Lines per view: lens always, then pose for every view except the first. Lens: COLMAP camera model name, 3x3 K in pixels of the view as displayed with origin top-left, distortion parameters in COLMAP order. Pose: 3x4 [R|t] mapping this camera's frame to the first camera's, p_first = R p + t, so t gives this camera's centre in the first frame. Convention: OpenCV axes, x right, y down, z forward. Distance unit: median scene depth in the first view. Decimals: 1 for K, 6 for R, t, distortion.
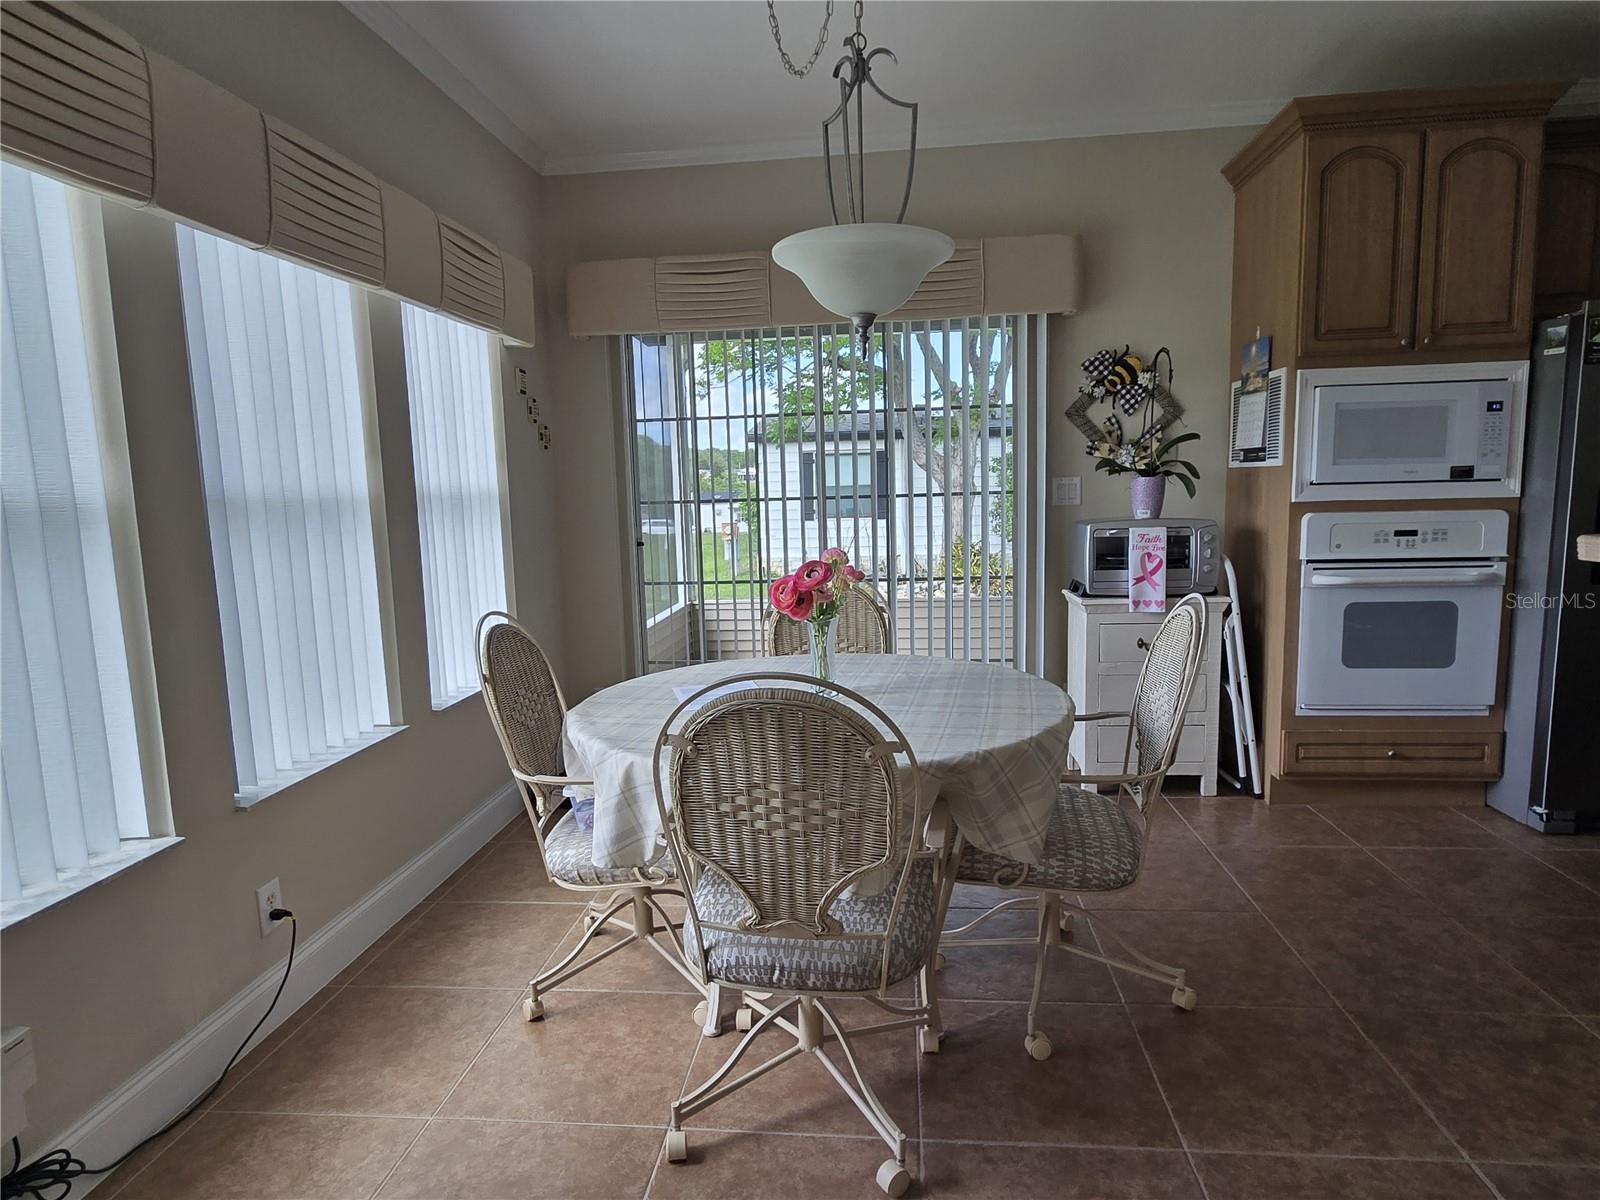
lens RADIAL K [[933.5, 0, 801.4], [0, 933.5, 612.1], [0, 0, 1]] dist [-0.001840, 0.002487]
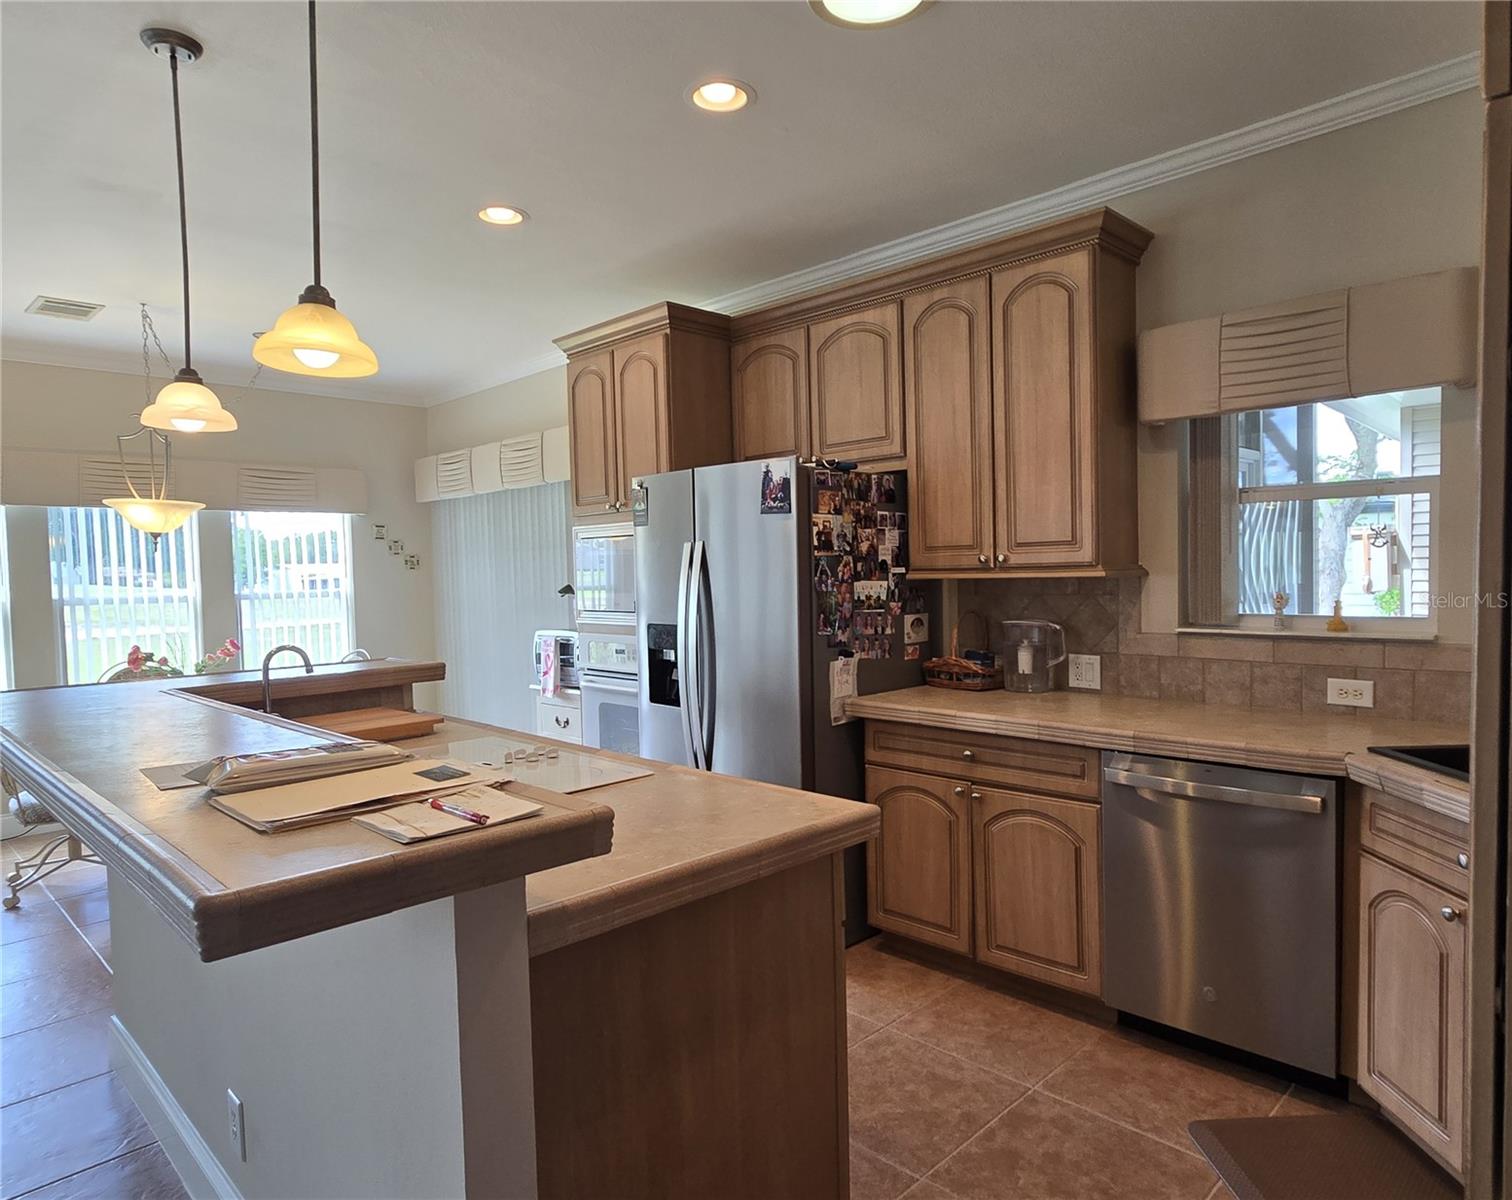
lens RADIAL K [[928.2, 0, 811.7], [0, 928.2, 616.1], [0, 0, 1]] dist [-0.000172, -0.006100]
pose [[0.798480, 0.040748, -0.600641, 1.509093], [-0.081992, 0.995771, -0.041445, -0.094859], [0.596412, 0.082341, 0.798444, 0.128337]]
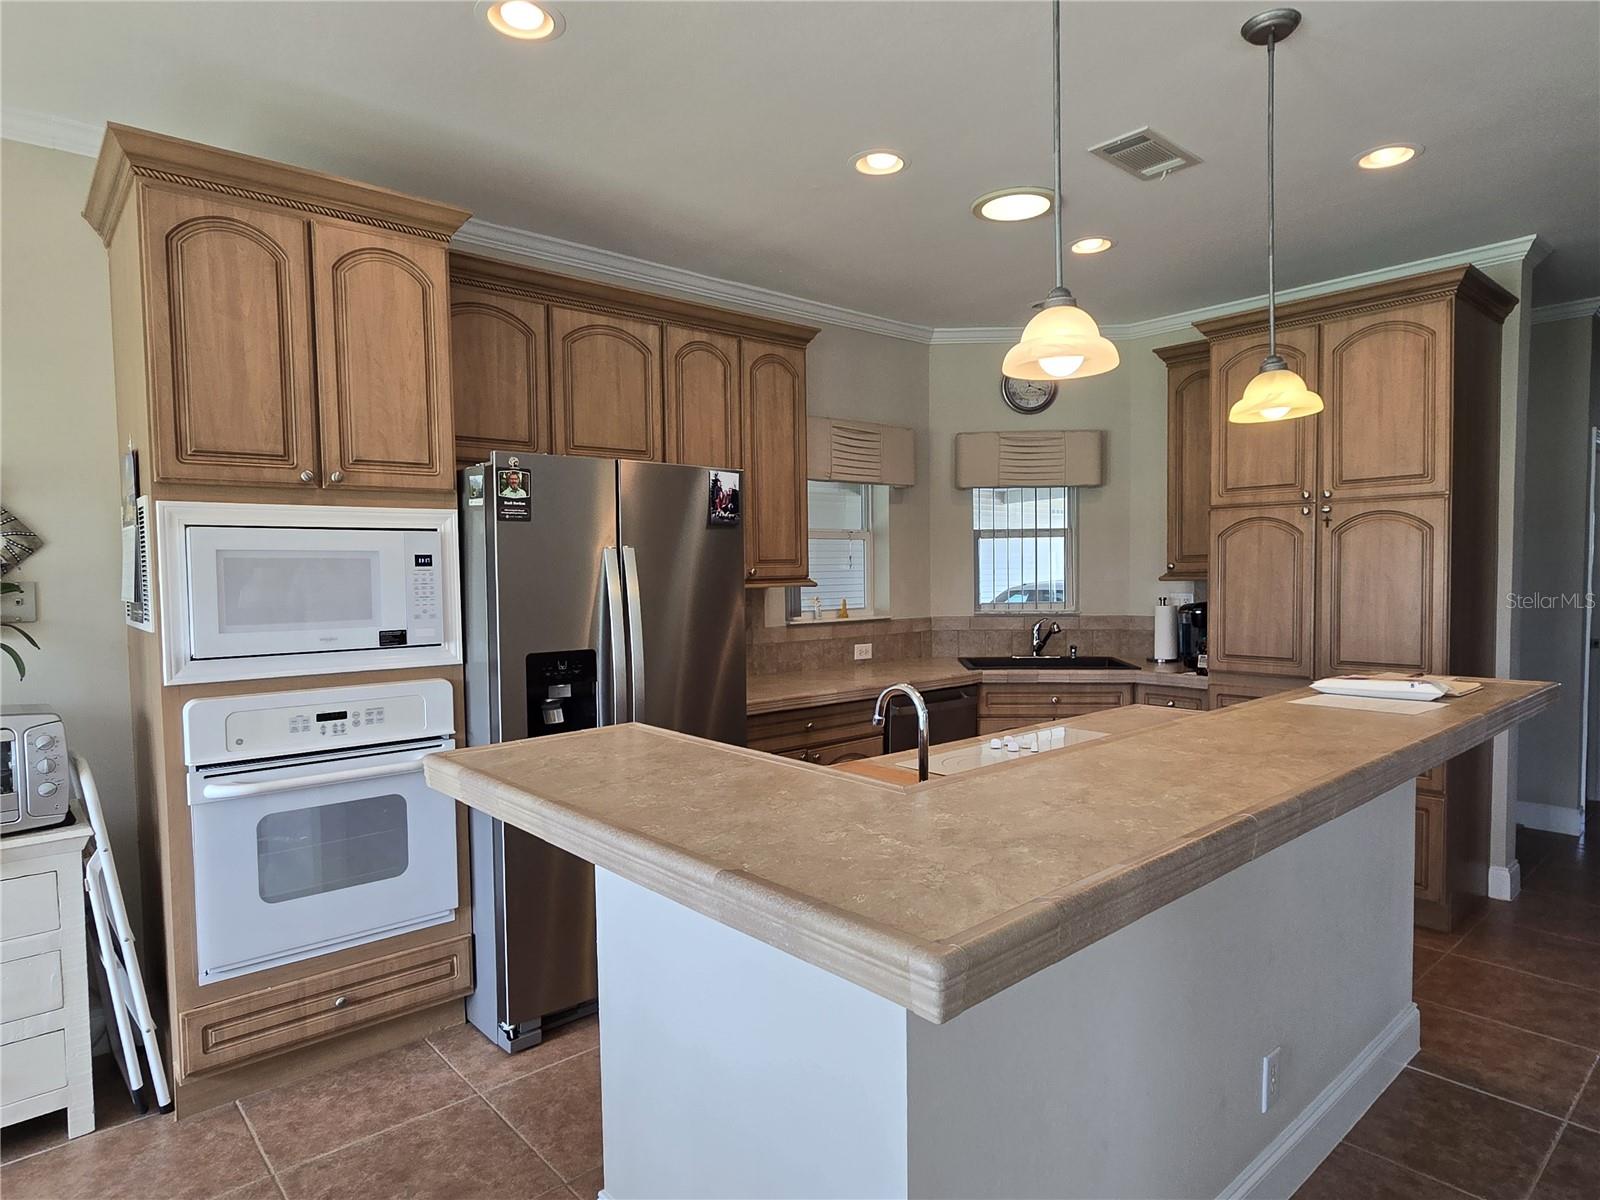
lens RADIAL K [[933.5, 0, 800.7], [0, 933.5, 613.6], [0, 0, 1]] dist [-0.001840, 0.002487]
pose [[0.678433, -0.018085, 0.734440, 0.318183], [0.093431, 0.993704, -0.061837, -0.079283], [-0.728697, 0.110571, 0.675851, 0.163196]]
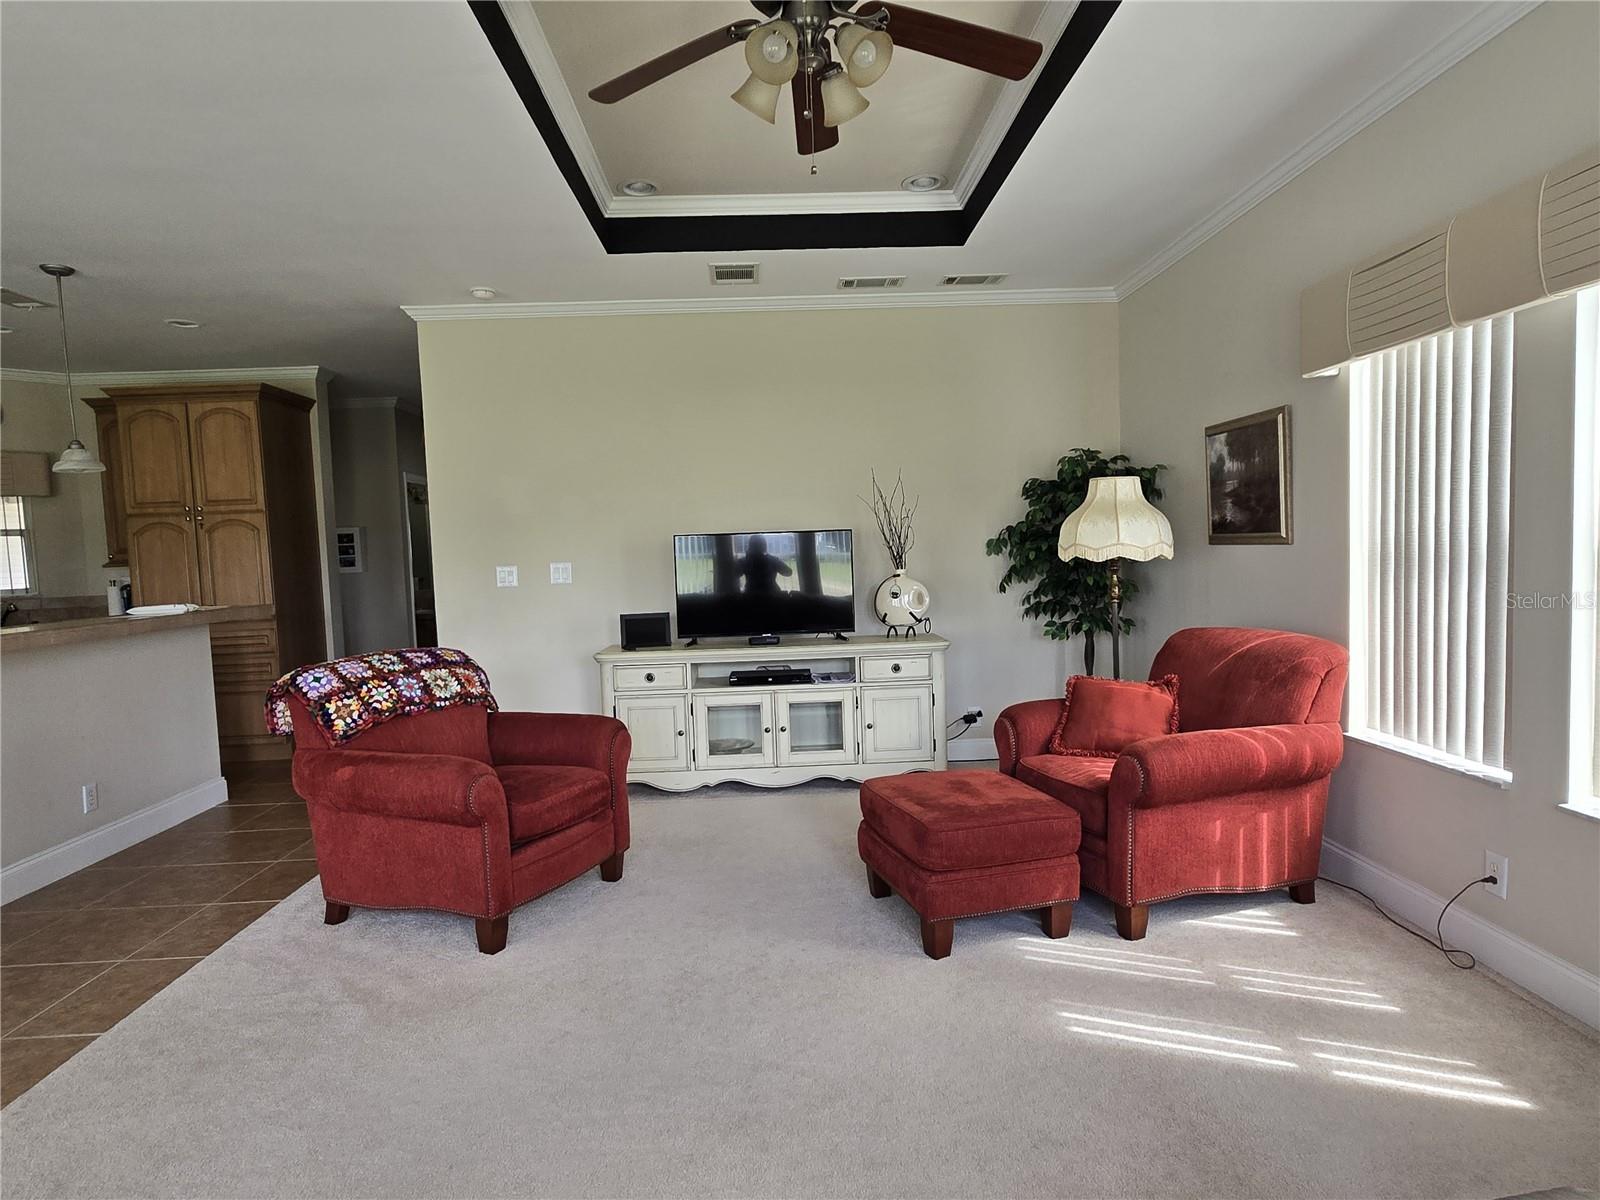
lens RADIAL K [[933.5, 0, 803.4], [0, 933.5, 611.5], [0, 0, 1]] dist [-0.001840, 0.002487]
pose [[-0.136507, -0.035525, 0.990002, -0.355736], [0.173682, 0.983019, 0.059223, 0.053898], [-0.975295, 0.180030, -0.128019, -0.403610]]
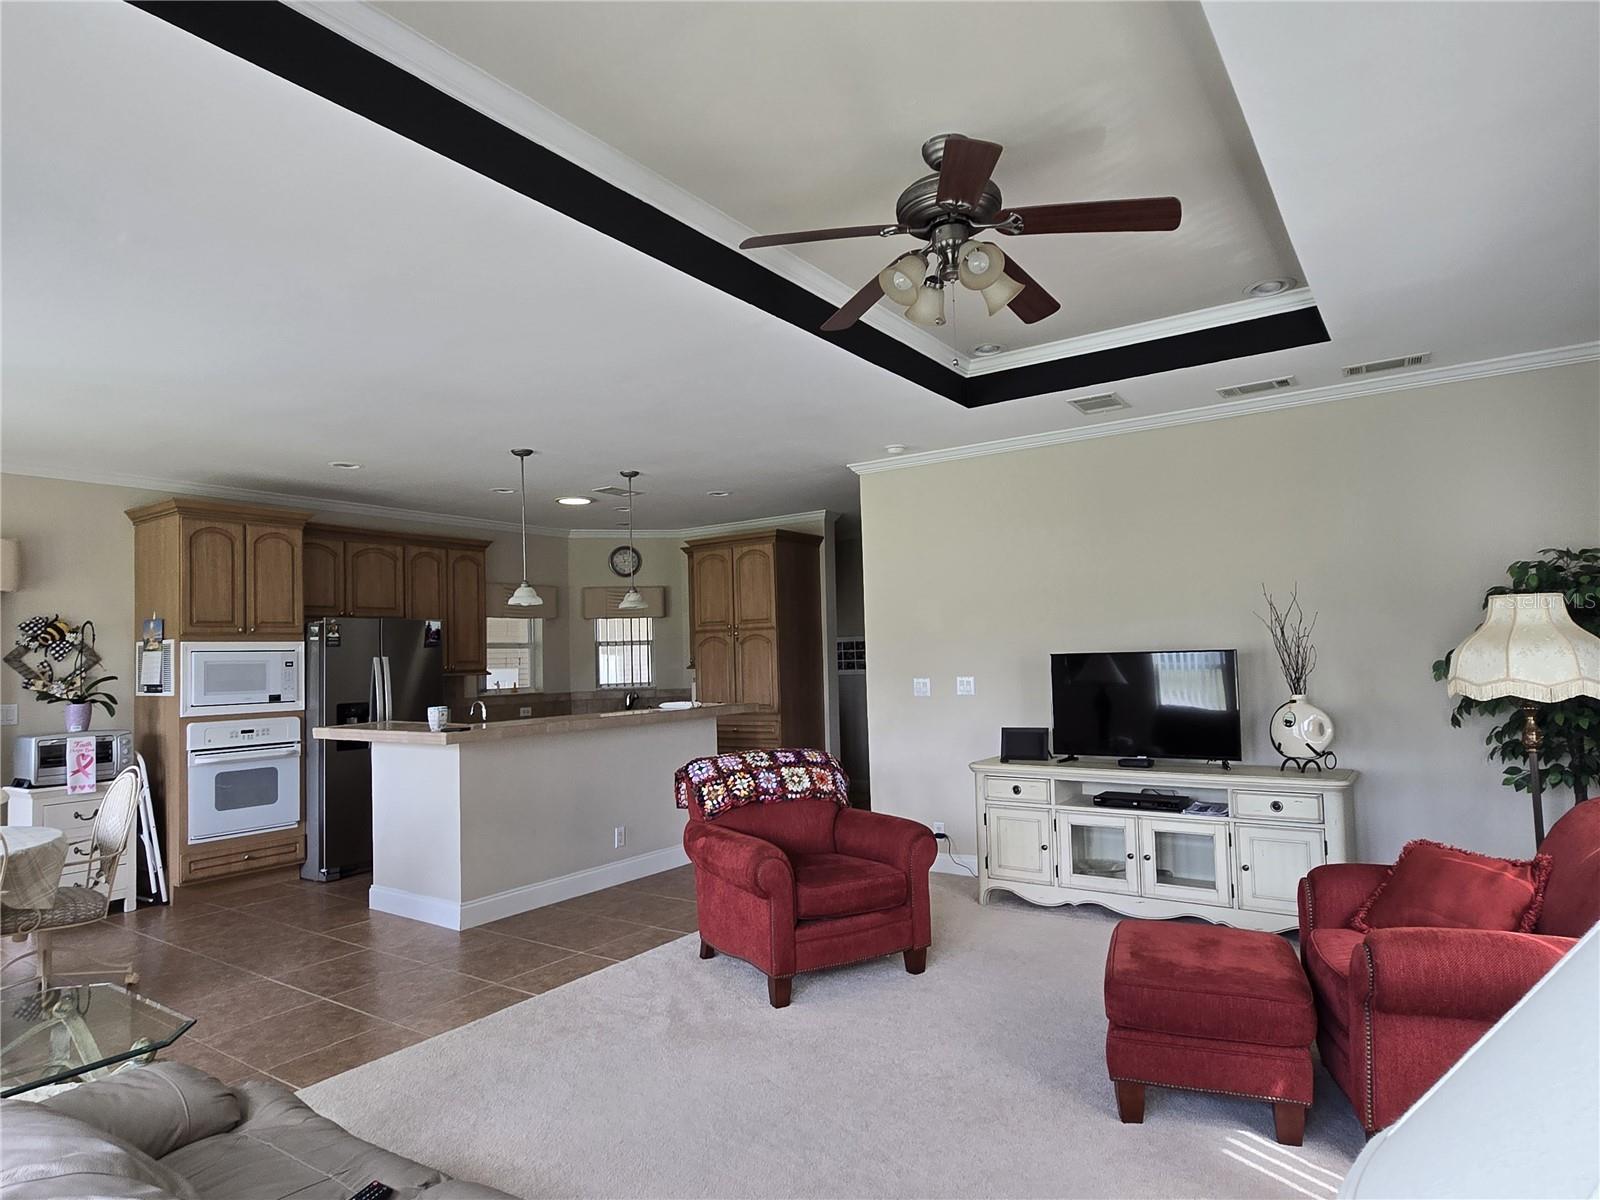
lens RADIAL K [[933.5, 0, 799.0], [0, 933.5, 612.1], [0, 0, 1]] dist [-0.001840, 0.002487]
pose [[0.483980, 0.056529, 0.873251, -0.409471], [0.133060, 0.981554, -0.137285, 0.074967], [-0.864904, 0.182638, 0.467531, -0.775665]]
